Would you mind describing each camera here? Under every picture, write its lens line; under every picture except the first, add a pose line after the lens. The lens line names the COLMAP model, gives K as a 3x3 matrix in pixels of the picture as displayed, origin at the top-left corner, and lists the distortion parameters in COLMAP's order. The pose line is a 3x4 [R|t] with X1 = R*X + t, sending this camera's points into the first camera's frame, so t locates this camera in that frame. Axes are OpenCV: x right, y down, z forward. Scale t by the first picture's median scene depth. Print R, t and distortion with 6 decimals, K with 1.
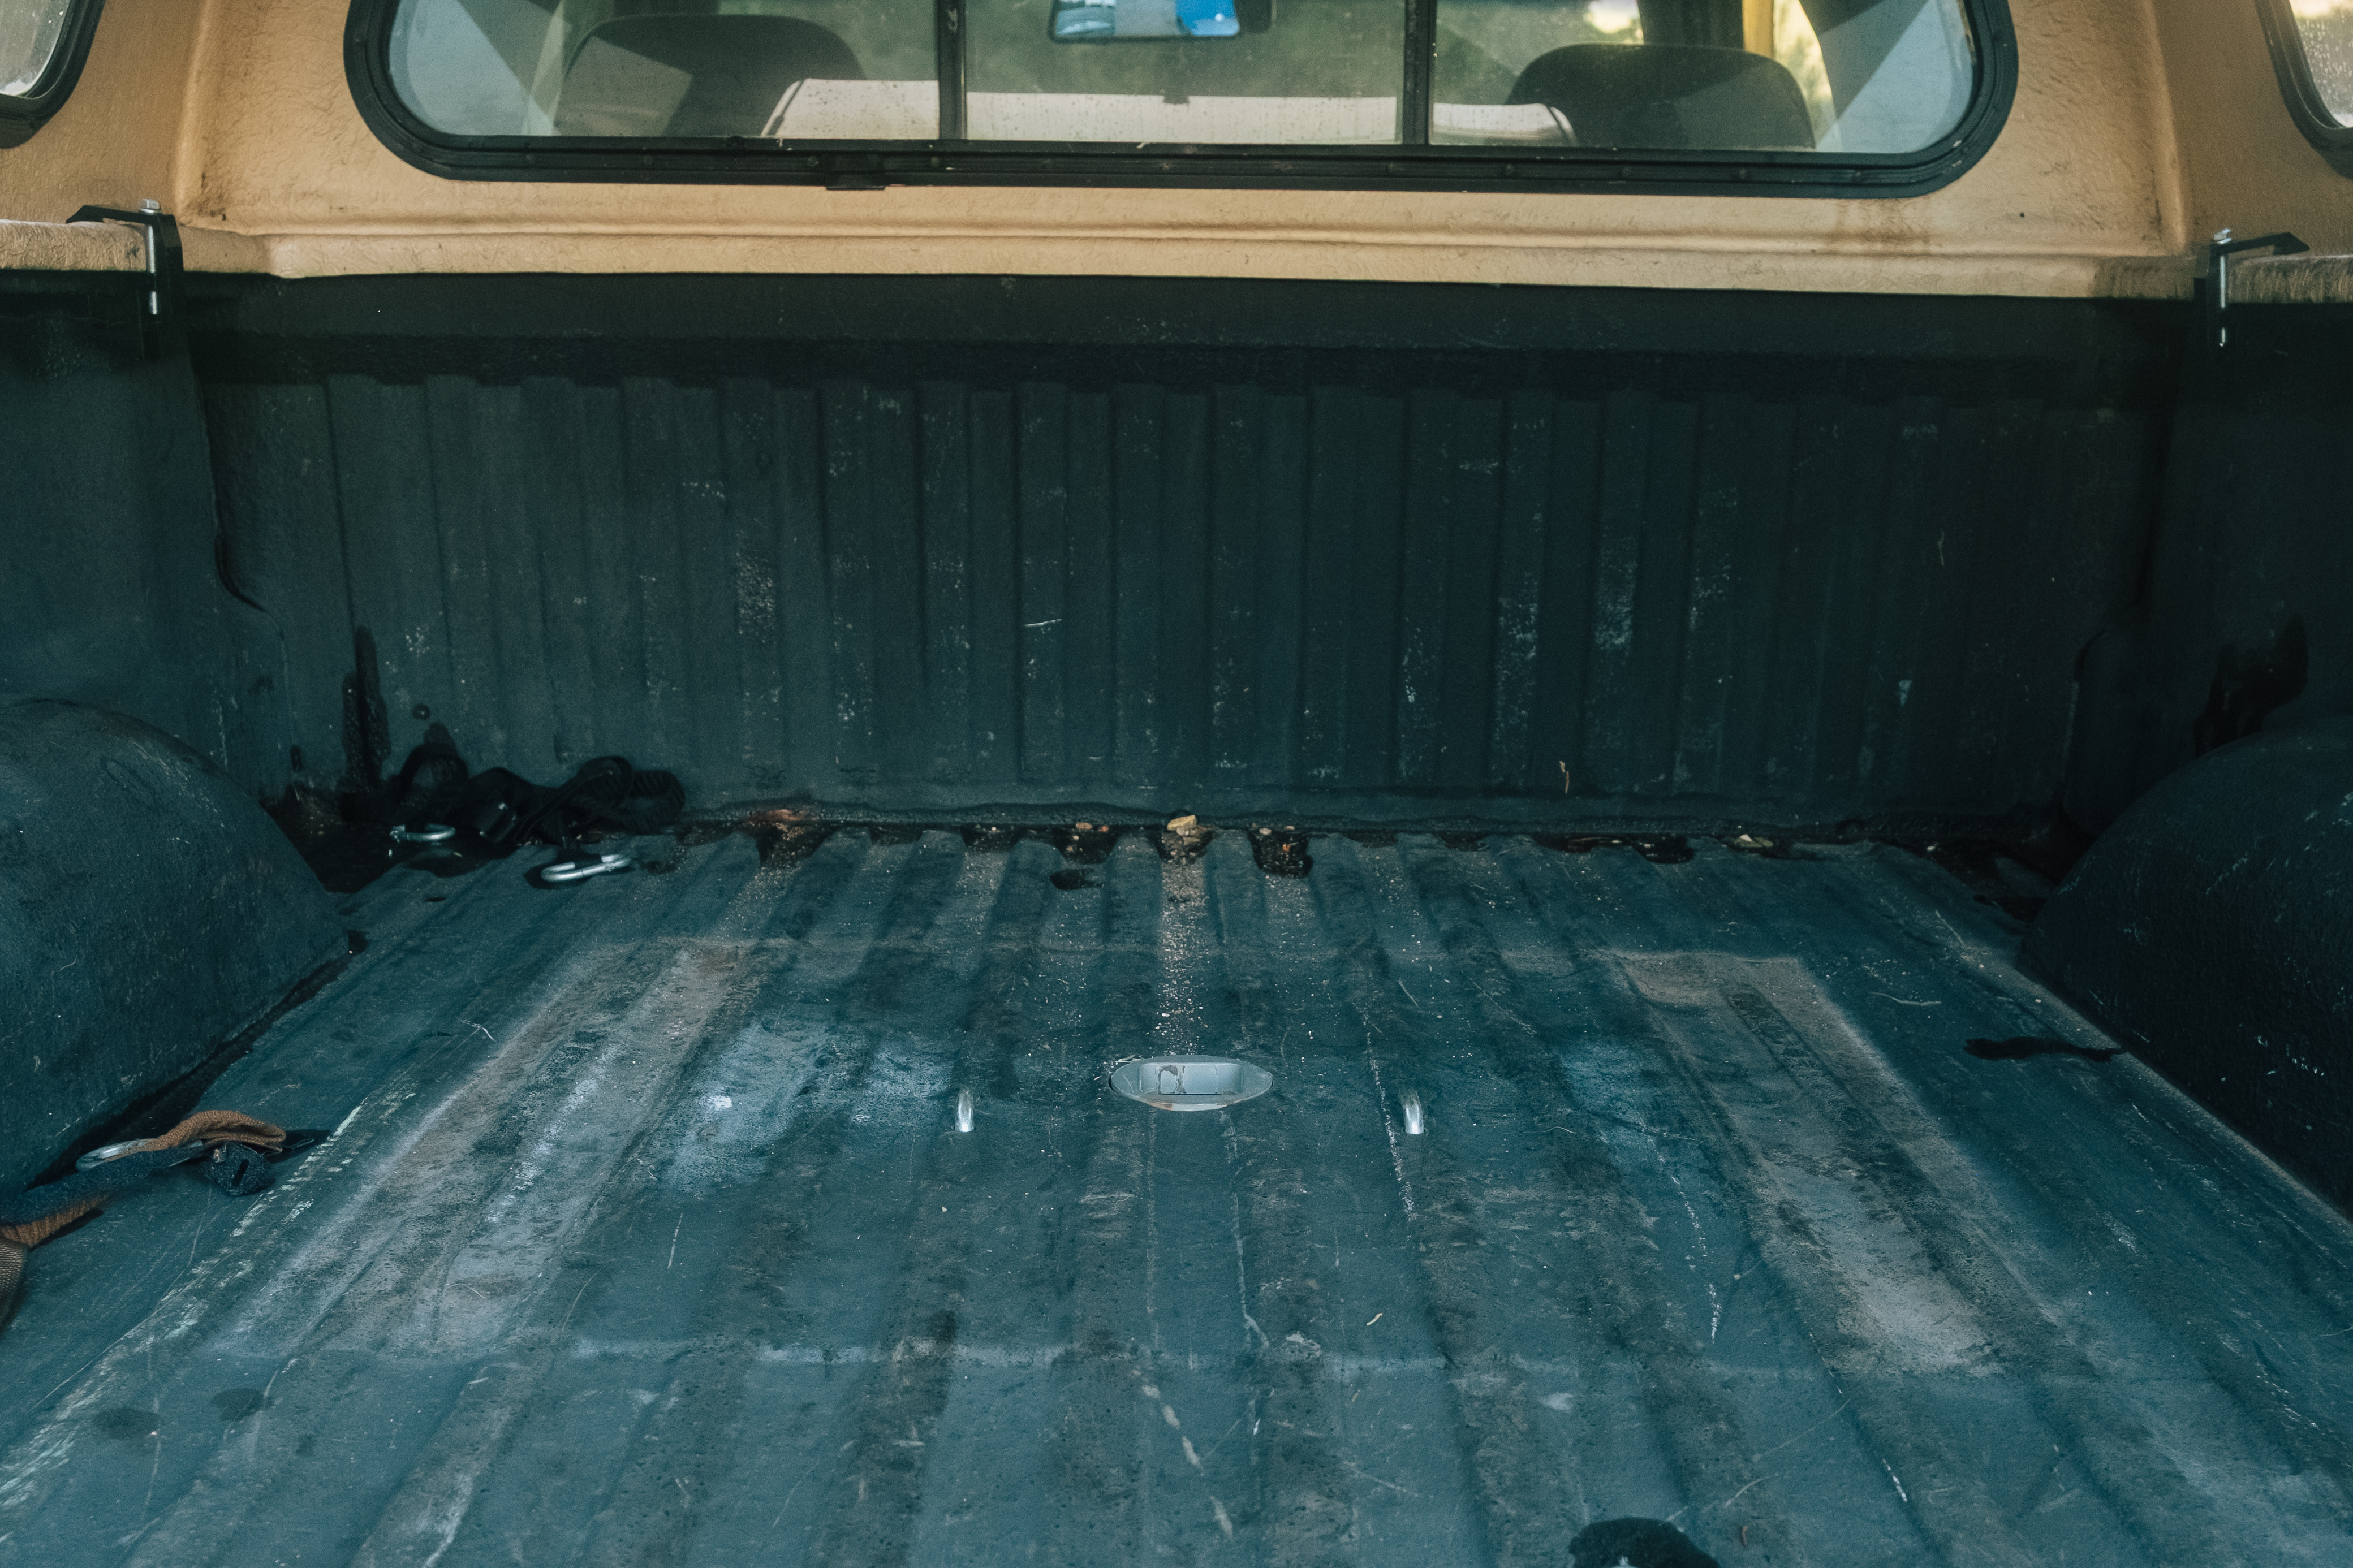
lens RADIAL K [[2591.5, 0, 1203.7], [0, 2591.5, 1259.1], [0, 0, 1]] dist [-0.016328, -0.006156]
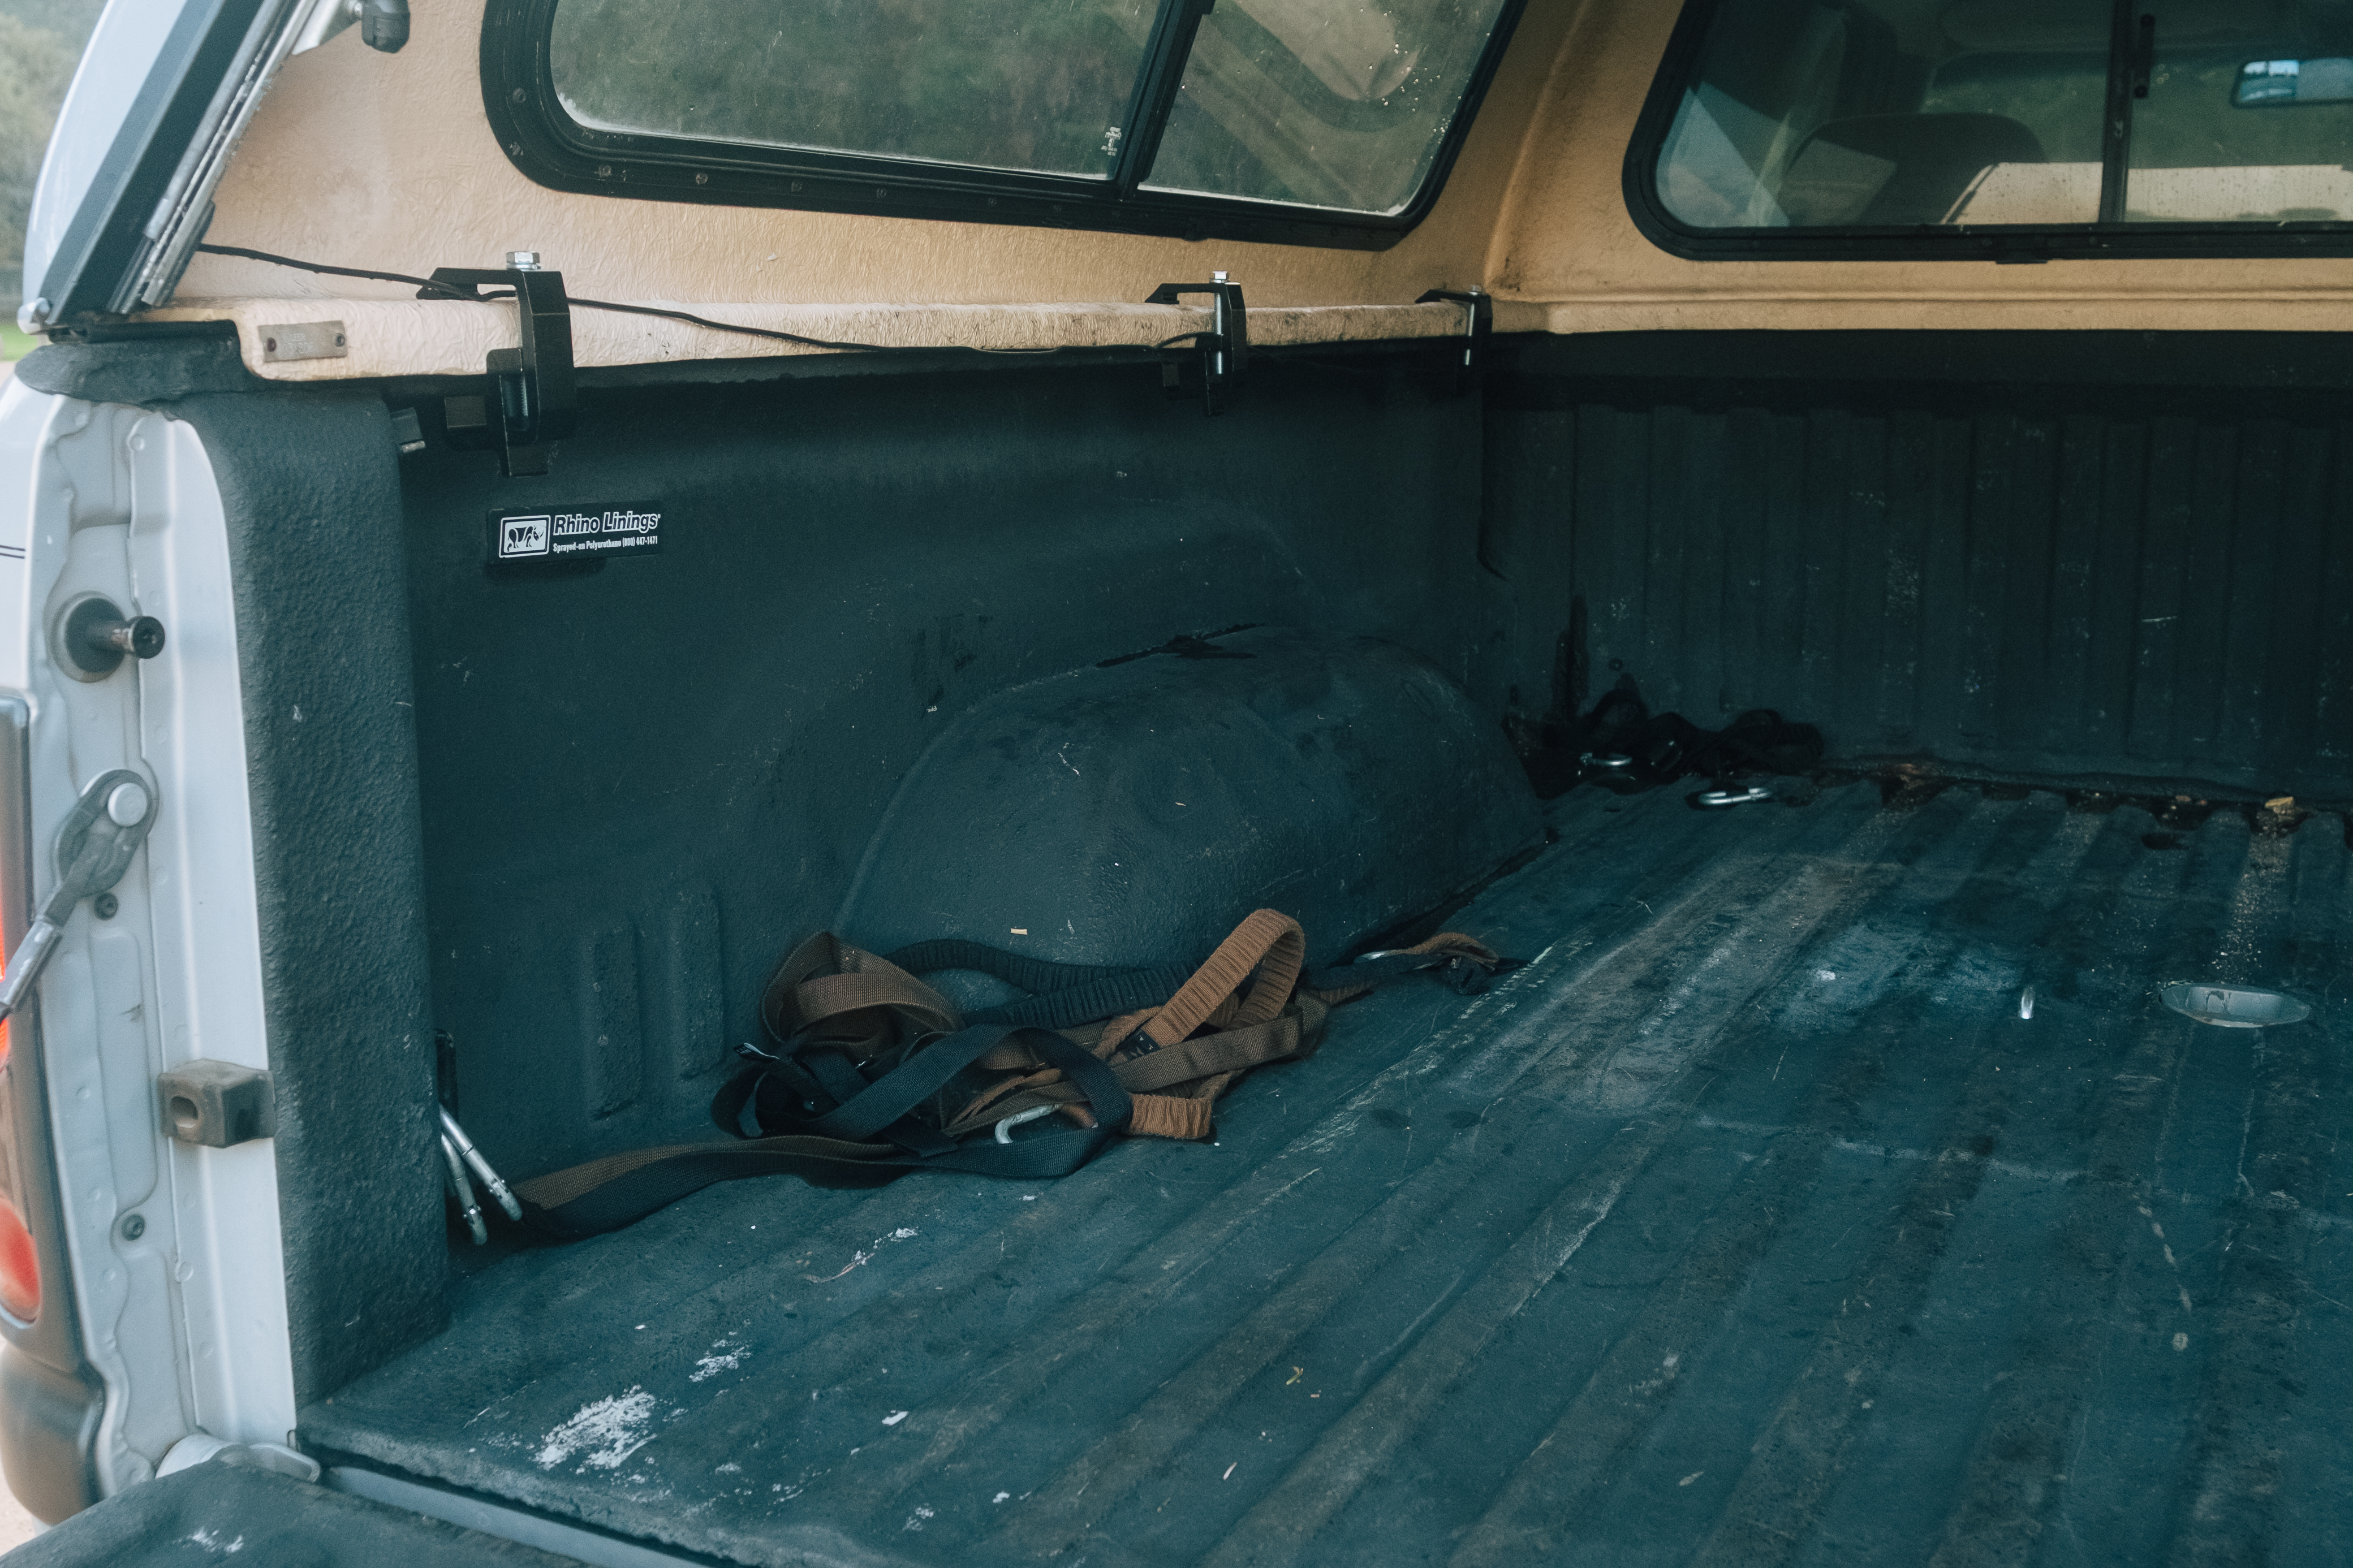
lens RADIAL K [[2351.4, 0, 1185.4], [0, 2351.4, 777.0], [0, 0, 1]] dist [-0.010777, -0.011335]
pose [[0.893699, 0.076386, -0.442116, 0.027389], [-0.148354, 0.980284, -0.130518, 0.033282], [0.423429, 0.182234, 0.887411, -0.137497]]
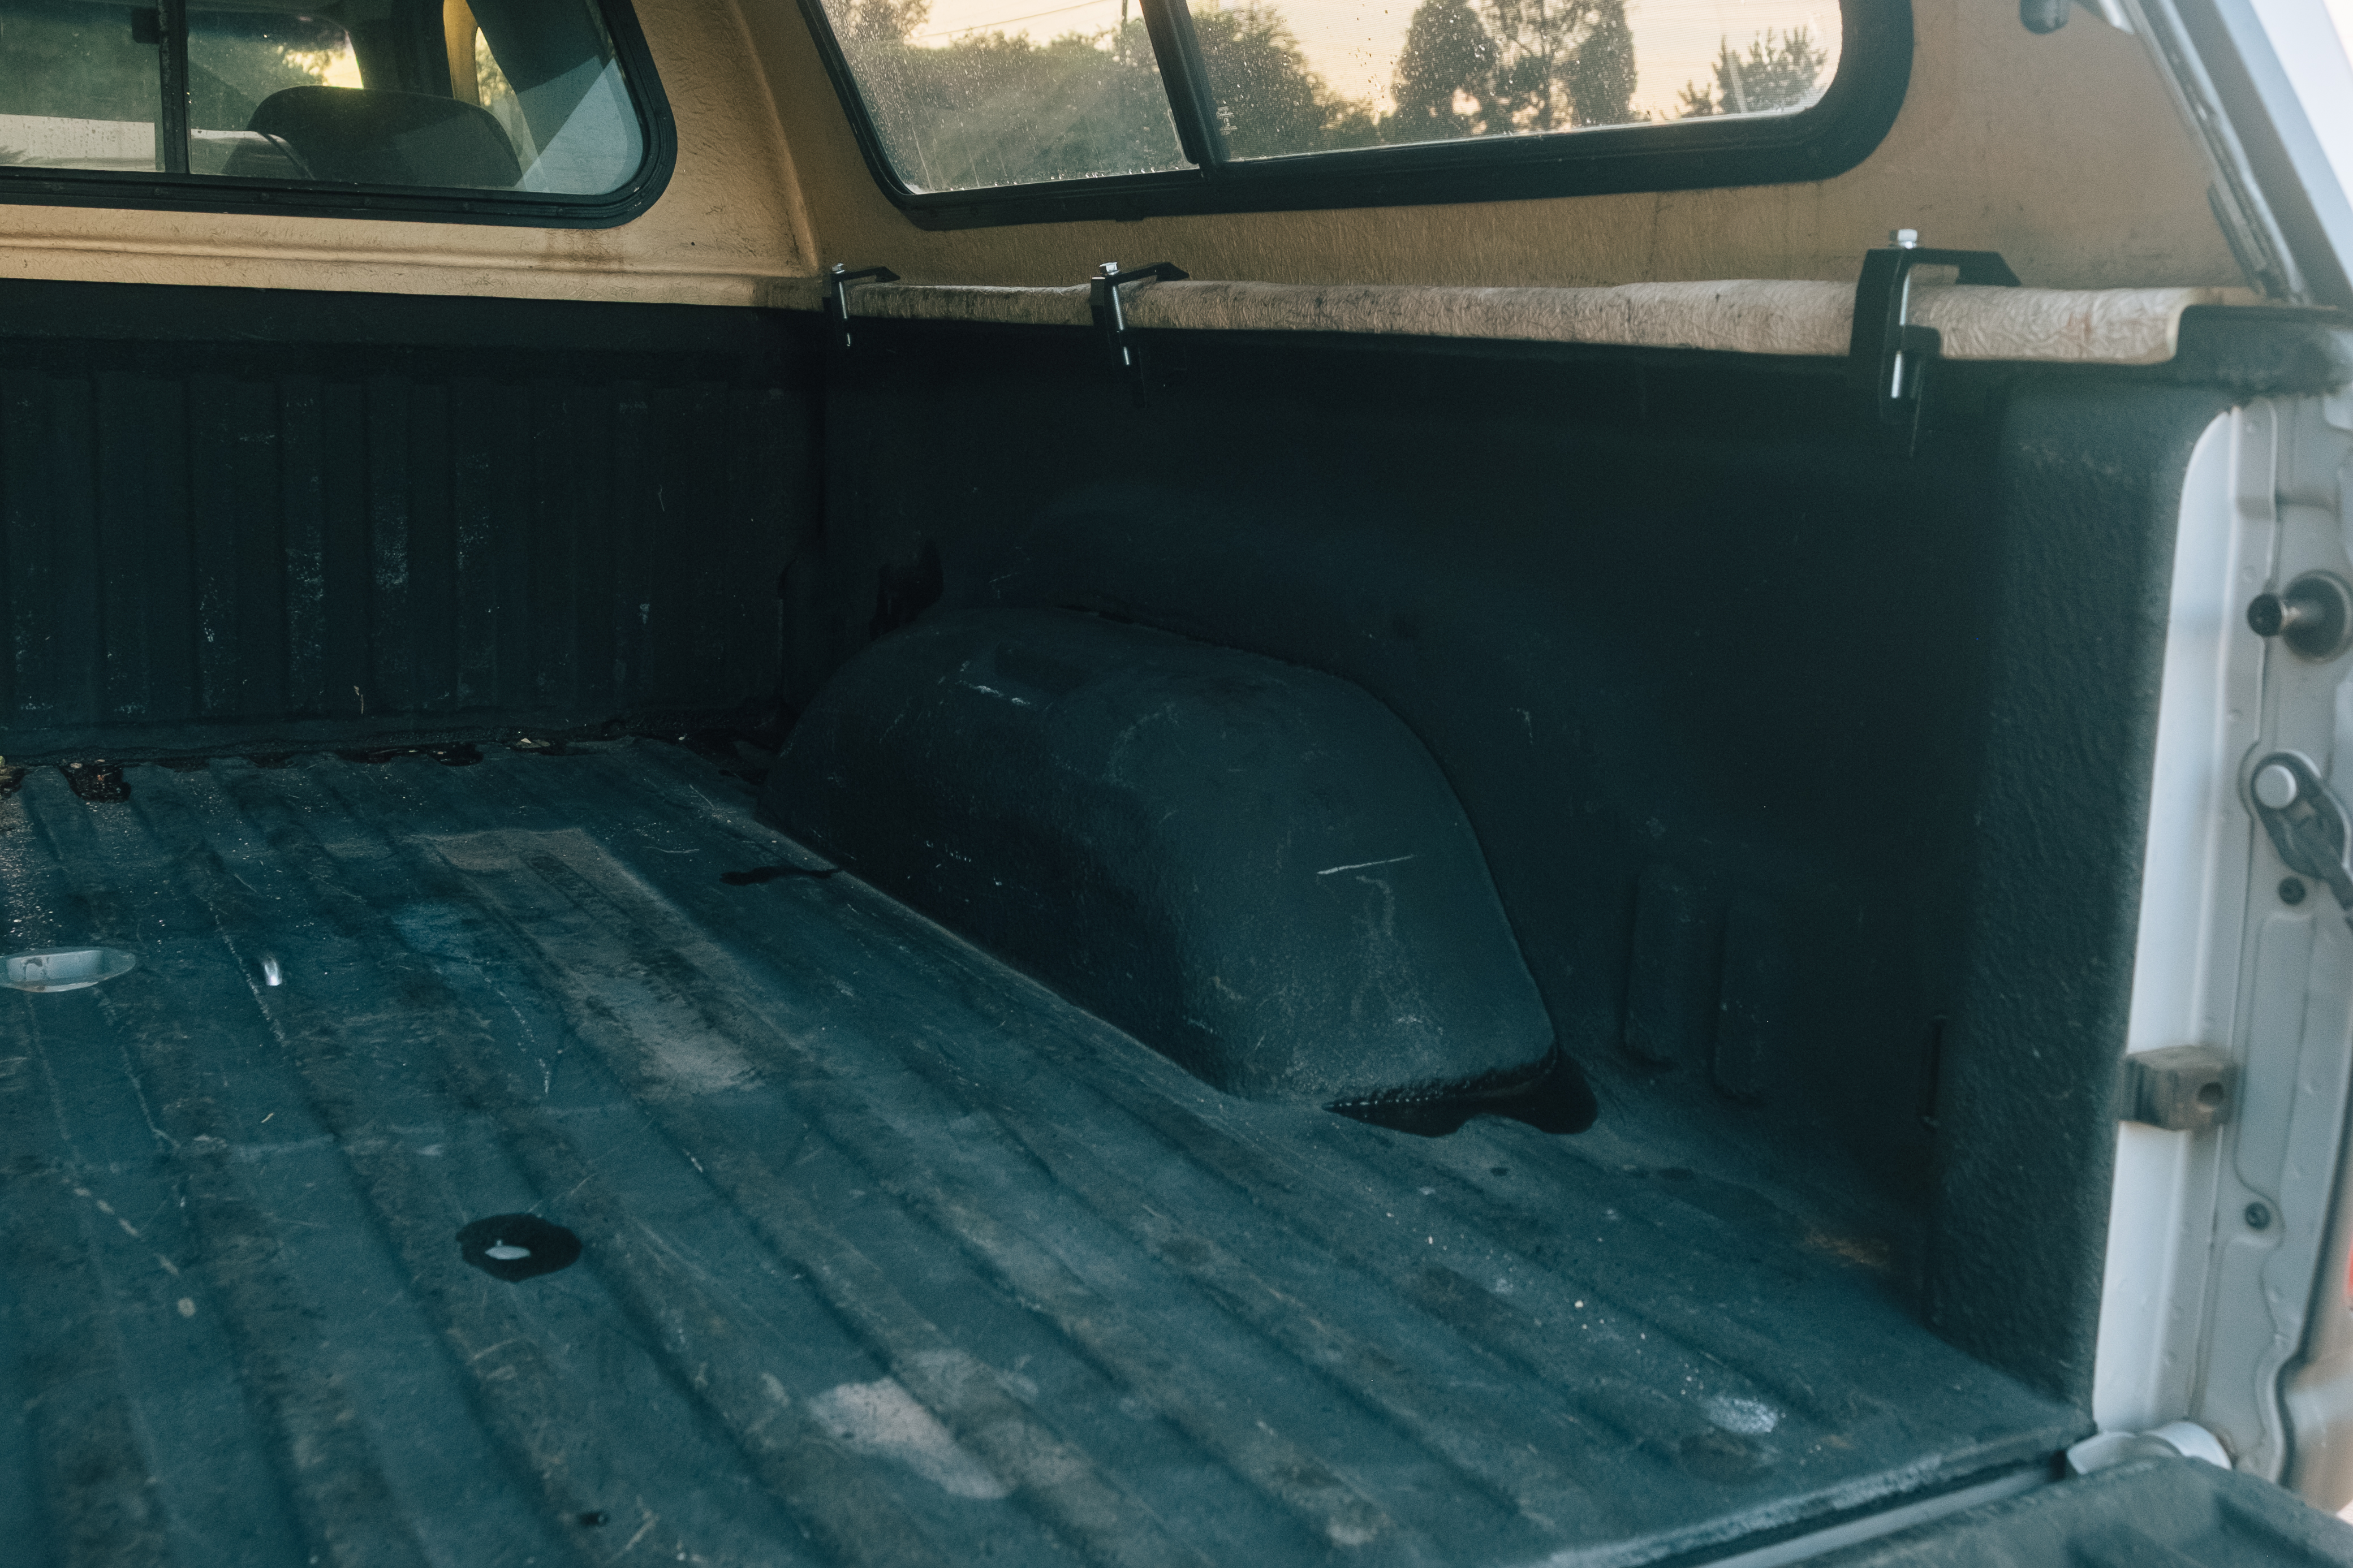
lens RADIAL K [[2351.4, 0, 1185.4], [0, 2351.4, 777.0], [0, 0, 1]] dist [-0.010777, -0.011335]
pose [[0.885223, -0.074708, 0.459128, -0.027981], [0.142681, 0.983049, -0.115138, 0.032049], [-0.442743, 0.167432, 0.880877, -0.117868]]
